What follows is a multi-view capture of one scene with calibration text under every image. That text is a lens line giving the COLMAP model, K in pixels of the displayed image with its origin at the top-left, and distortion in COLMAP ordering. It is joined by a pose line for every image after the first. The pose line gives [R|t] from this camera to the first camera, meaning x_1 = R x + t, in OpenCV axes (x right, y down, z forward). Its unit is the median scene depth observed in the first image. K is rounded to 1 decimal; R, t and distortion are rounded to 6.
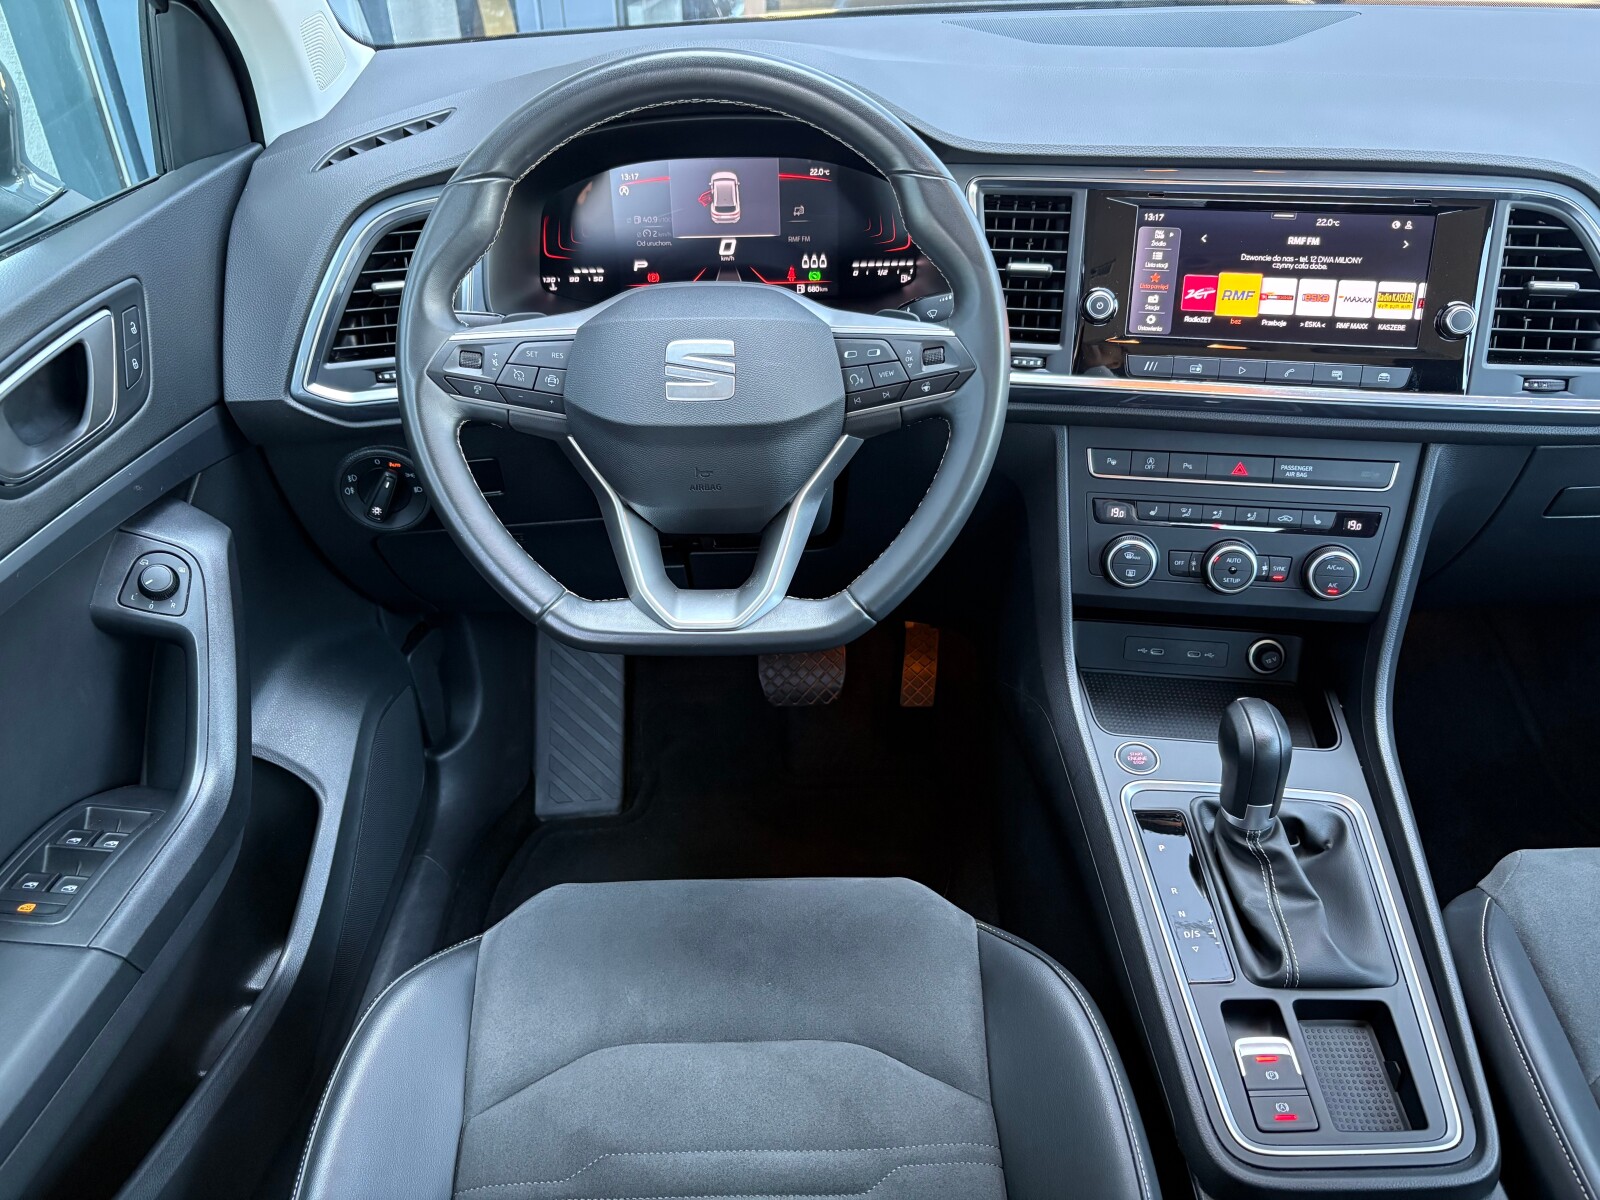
lens RADIAL K [[1219.2, 0, 802.5], [0, 1219.2, 605.9], [0, 0, 1]] dist [0.016581, 0.003345]
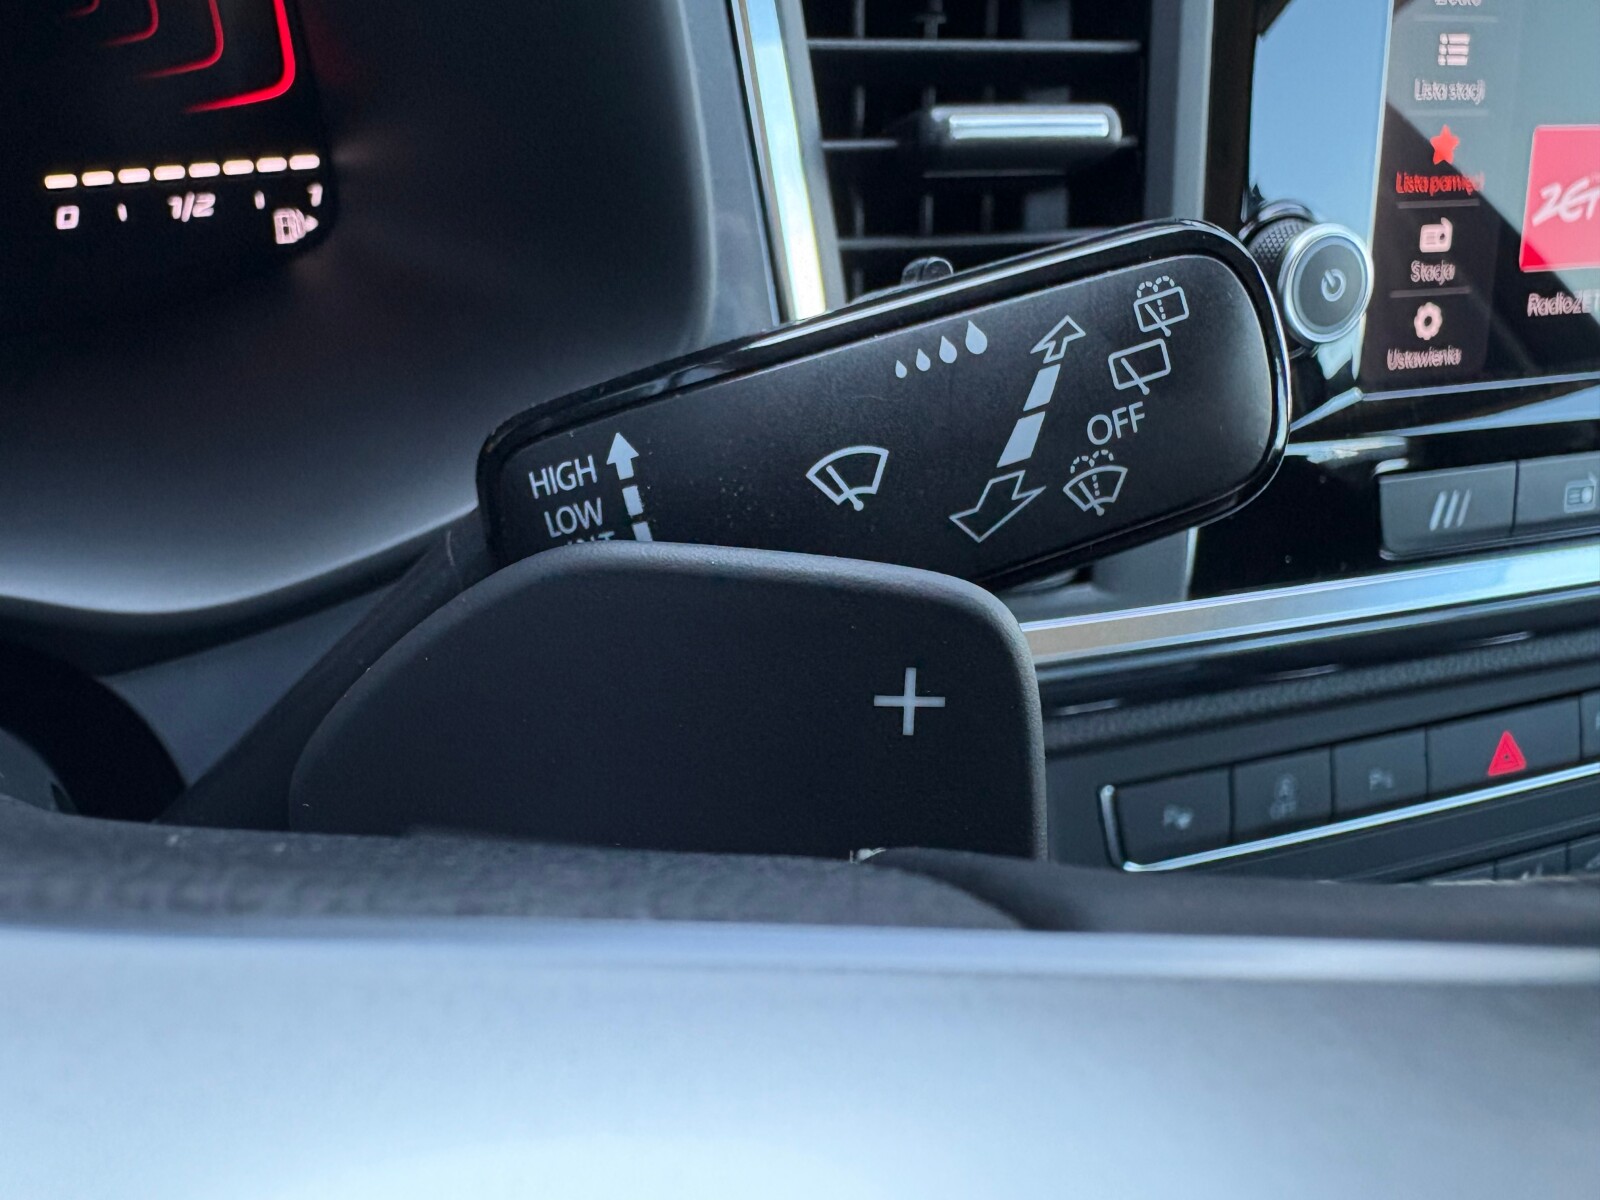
lens RADIAL K [[1330.8, 0, 632.2], [0, 1330.8, 601.5], [0, 0, 1]] dist [0.004358, 0.005700]
pose [[0.887770, -0.189542, 0.419449, 0.022773], [0.181776, 0.981579, 0.058829, -0.226872], [-0.422873, 0.024019, 0.905871, 0.839112]]
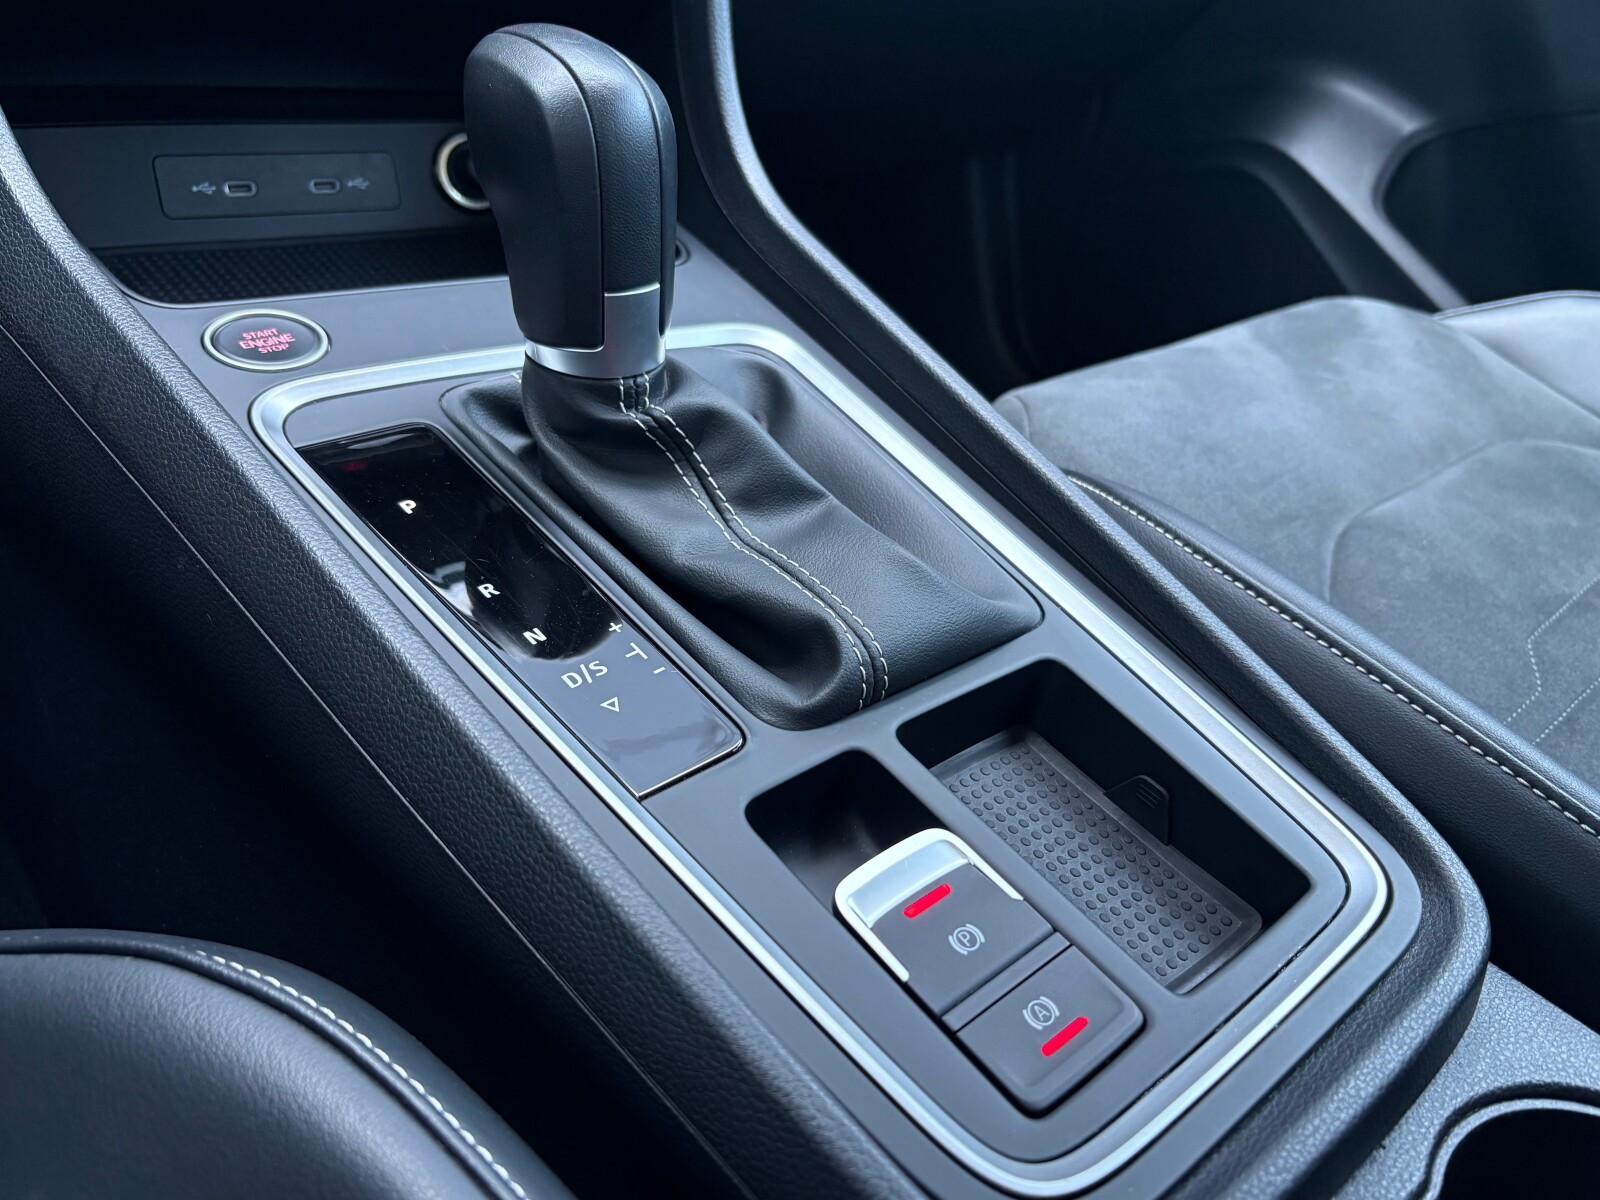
lens RADIAL K [[1282.5, 0, 800.0], [0, 1282.5, 600.0], [0, 0, 1]] dist [0.062319, -0.002187]
pose [[0.739254, -0.268916, 0.617404, 0.144114], [0.266284, 0.958819, 0.098785, 0.220407], [-0.618543, 0.091378, 0.780419, 0.658533]]
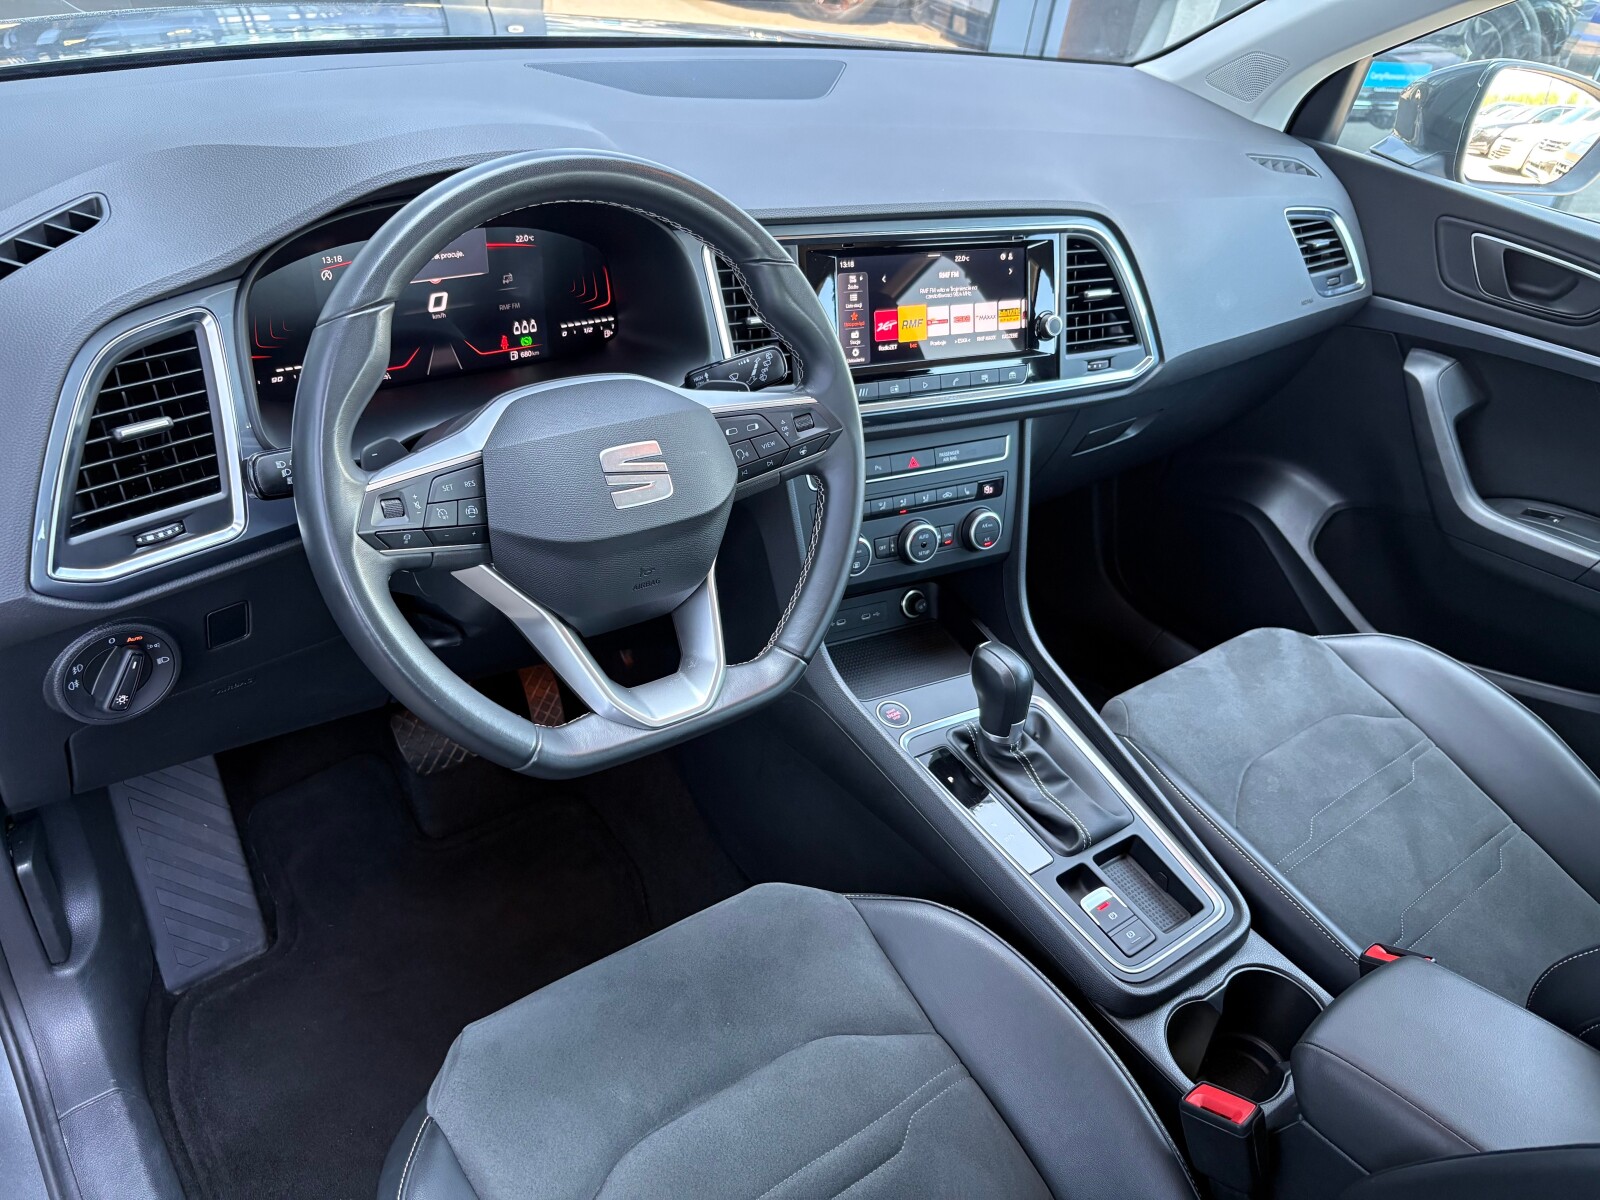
lens RADIAL K [[1205.1, 0, 787.5], [0, 1205.1, 608.9], [0, 0, 1]] dist [0.090115, -0.119439]
pose [[0.790950, -0.245224, 0.560593, -0.481732], [0.218443, 0.968972, 0.115659, -0.146354], [-0.571560, 0.030977, 0.819975, 0.097677]]
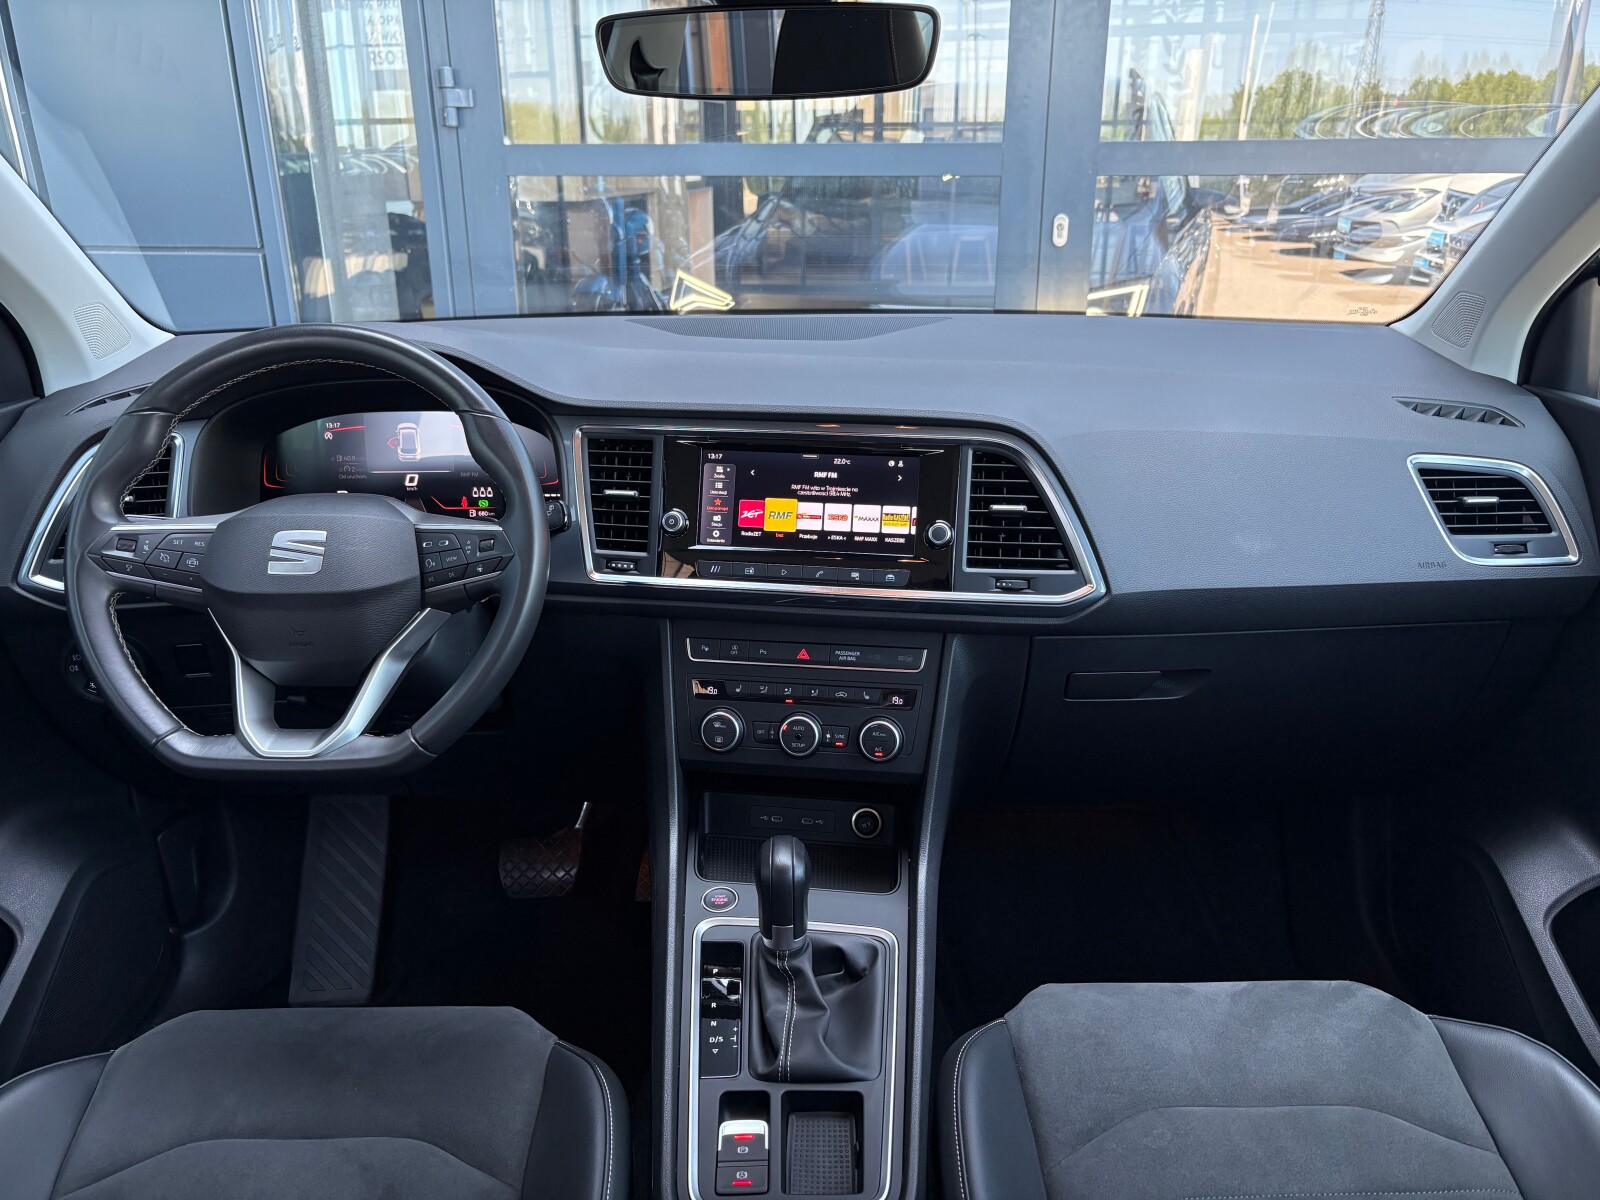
lens RADIAL K [[1205.1, 0, 787.5], [0, 1205.1, 608.9], [0, 0, 1]] dist [0.090115, -0.119439]
pose [[0.999945, 0.010503, 0.000374, 0.364595], [-0.010138, 0.973324, -0.229210, 0.130474], [-0.002772, 0.229194, 0.973377, -0.205273]]
